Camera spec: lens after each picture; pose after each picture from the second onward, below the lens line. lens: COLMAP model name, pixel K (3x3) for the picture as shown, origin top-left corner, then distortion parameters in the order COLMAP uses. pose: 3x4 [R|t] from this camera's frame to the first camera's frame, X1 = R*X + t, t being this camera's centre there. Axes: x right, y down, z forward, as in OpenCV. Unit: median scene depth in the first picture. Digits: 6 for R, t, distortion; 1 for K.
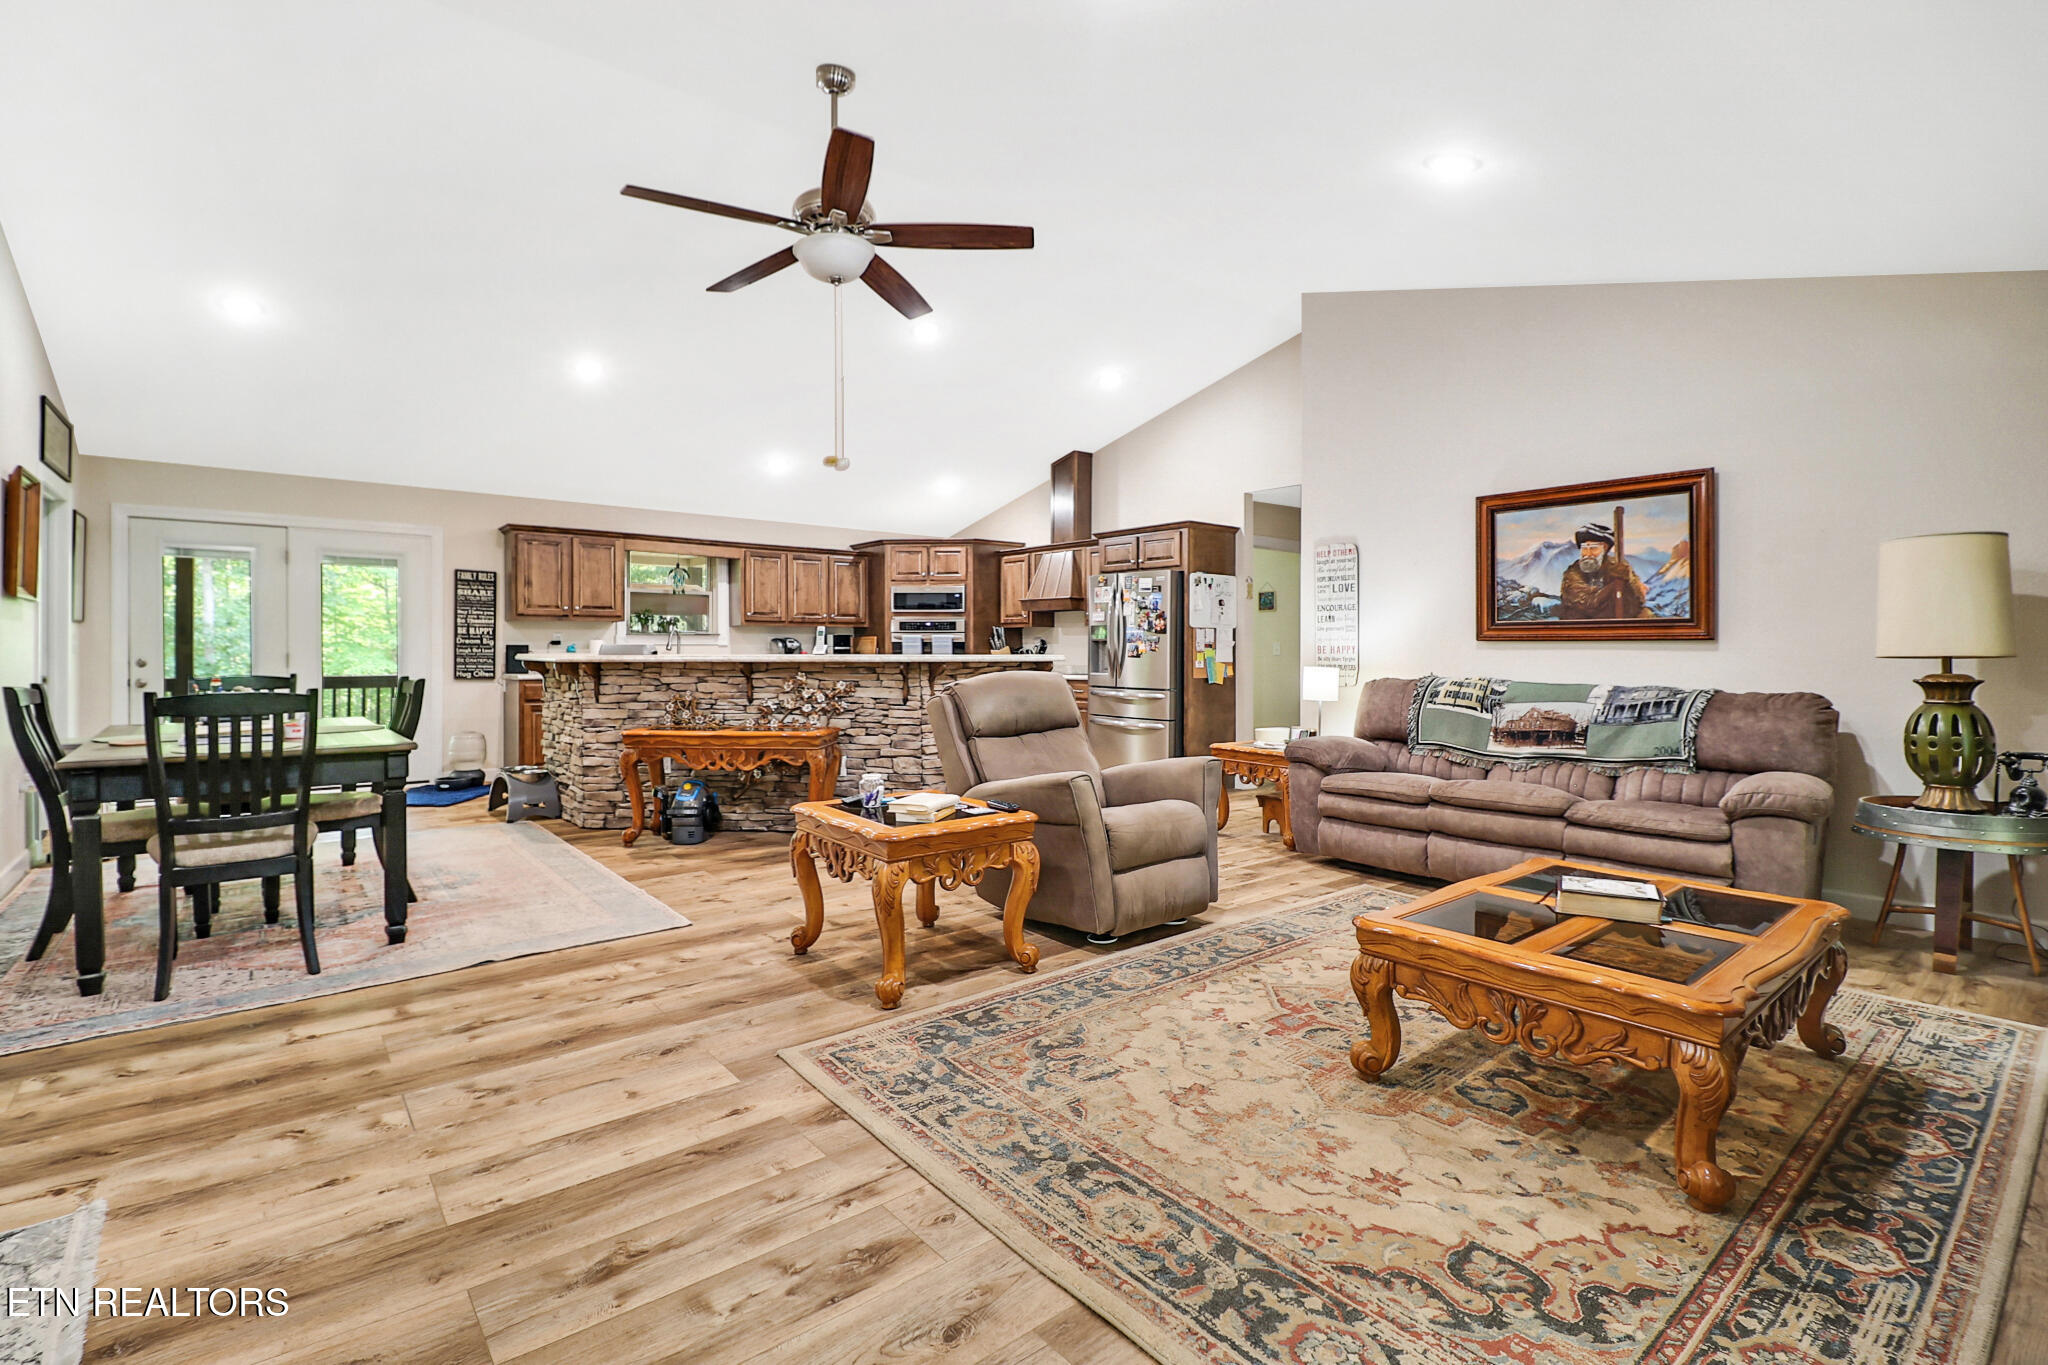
lens RADIAL K [[939.1, 0, 1008.0], [0, 939.1, 652.1], [0, 0, 1]] dist [0.002316, -0.015727]
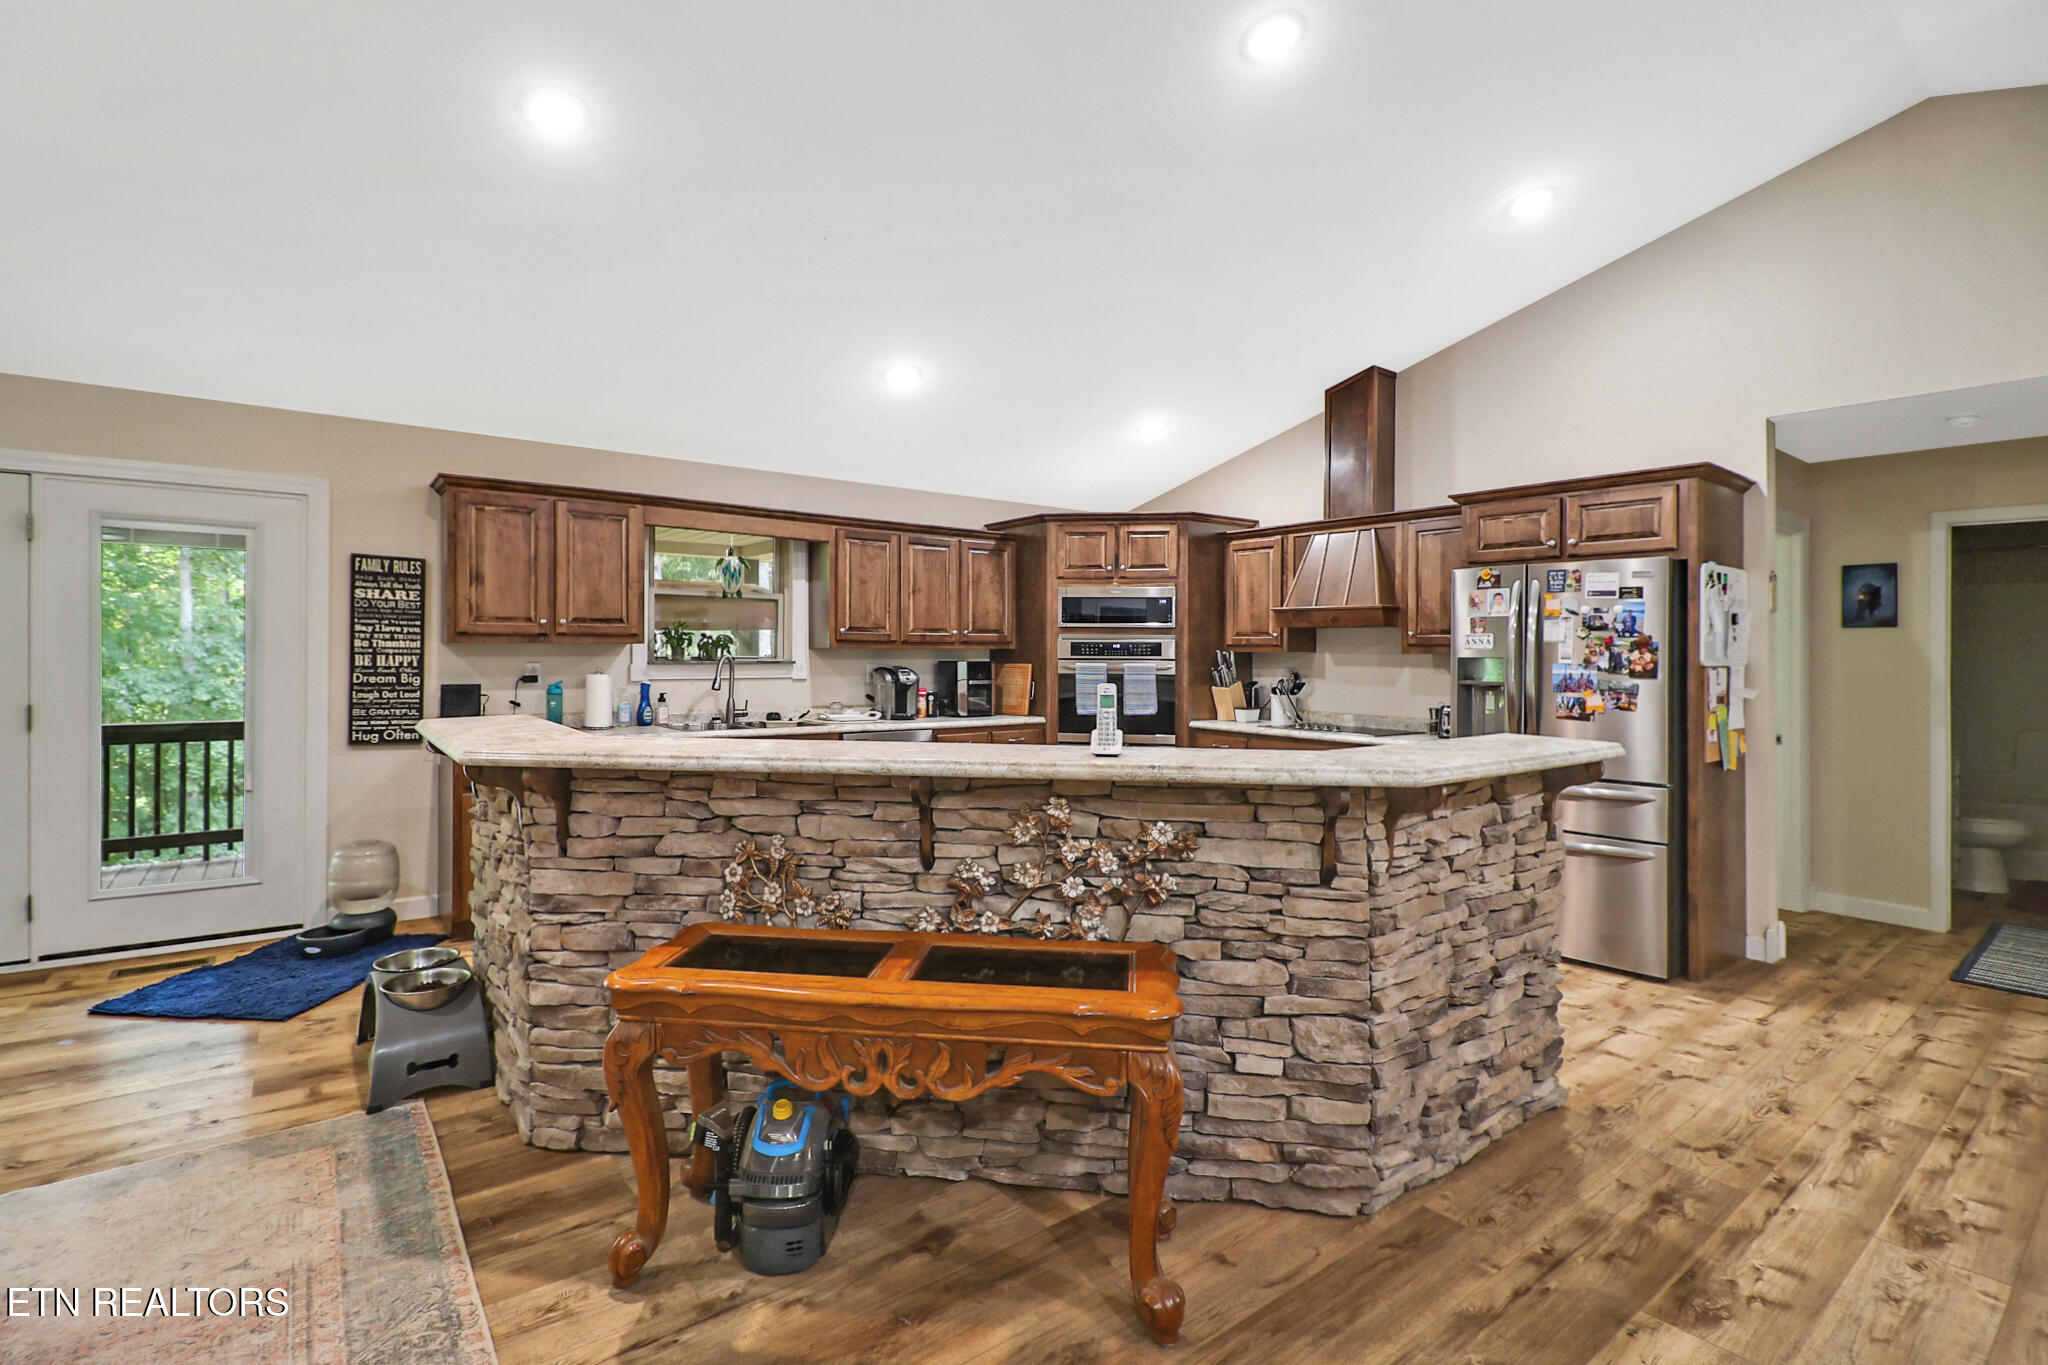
lens RADIAL K [[939.1, 0, 1008.0], [0, 939.1, 652.1], [0, 0, 1]] dist [0.002316, -0.015727]
pose [[0.999455, 0.005799, -0.032511, -0.229758], [-0.005890, 0.999979, -0.002694, -0.039499], [0.032495, 0.002884, 0.999468, 0.599707]]
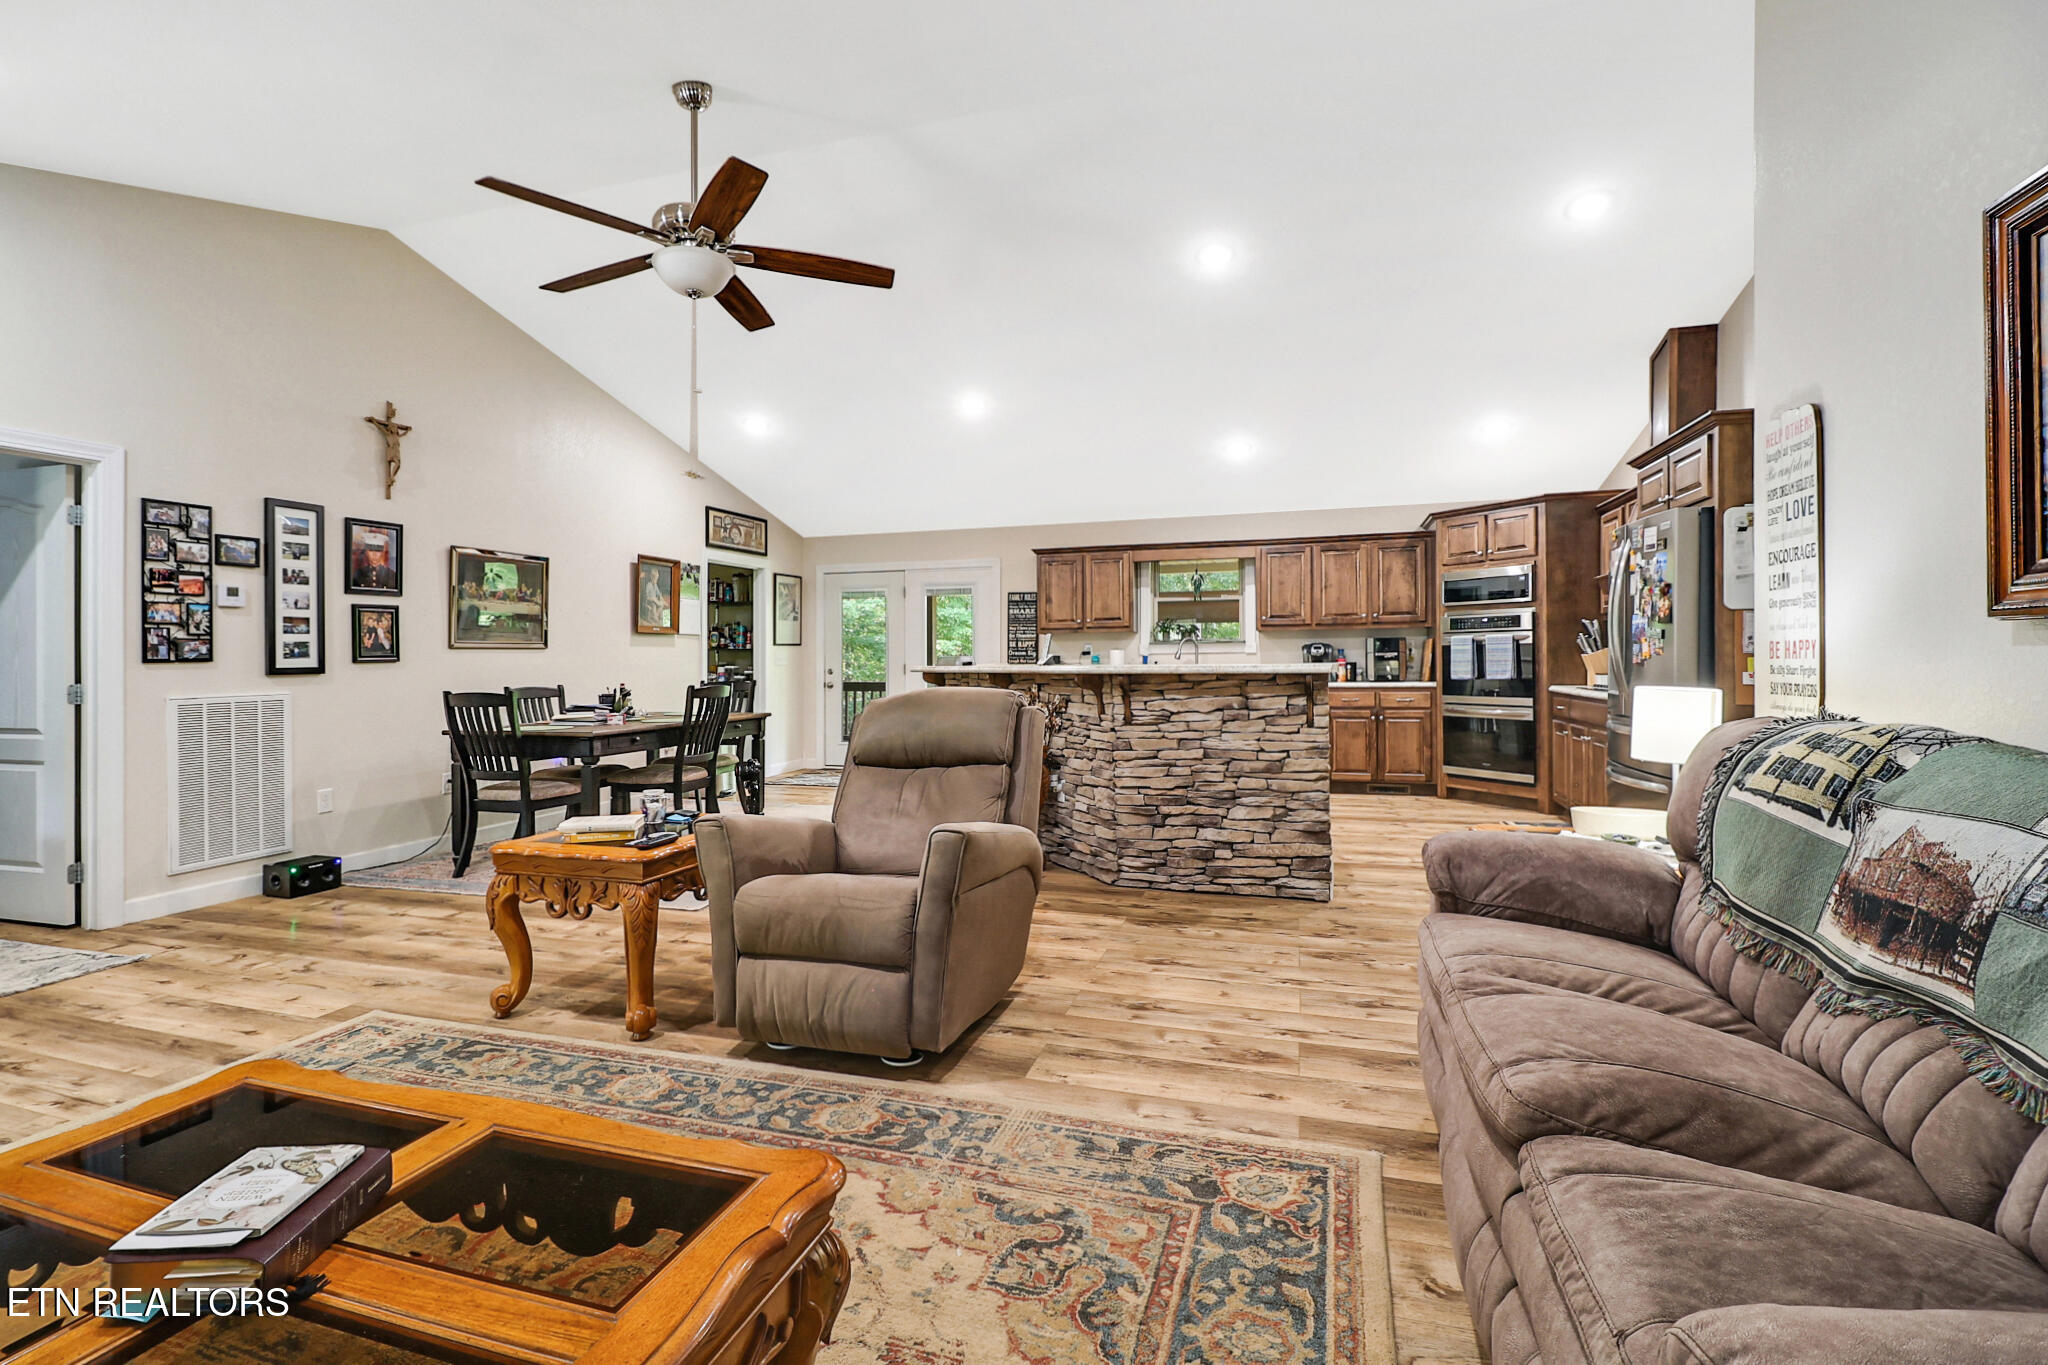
lens RADIAL K [[938.1, 0, 1003.4], [0, 938.1, 659.5], [0, 0, 1]] dist [0.003492, -0.015042]
pose [[0.550982, -0.008119, -0.834477, 0.533820], [0.009047, 0.999952, -0.003755, 0.000487], [0.834468, -0.005481, 0.551029, 0.467839]]
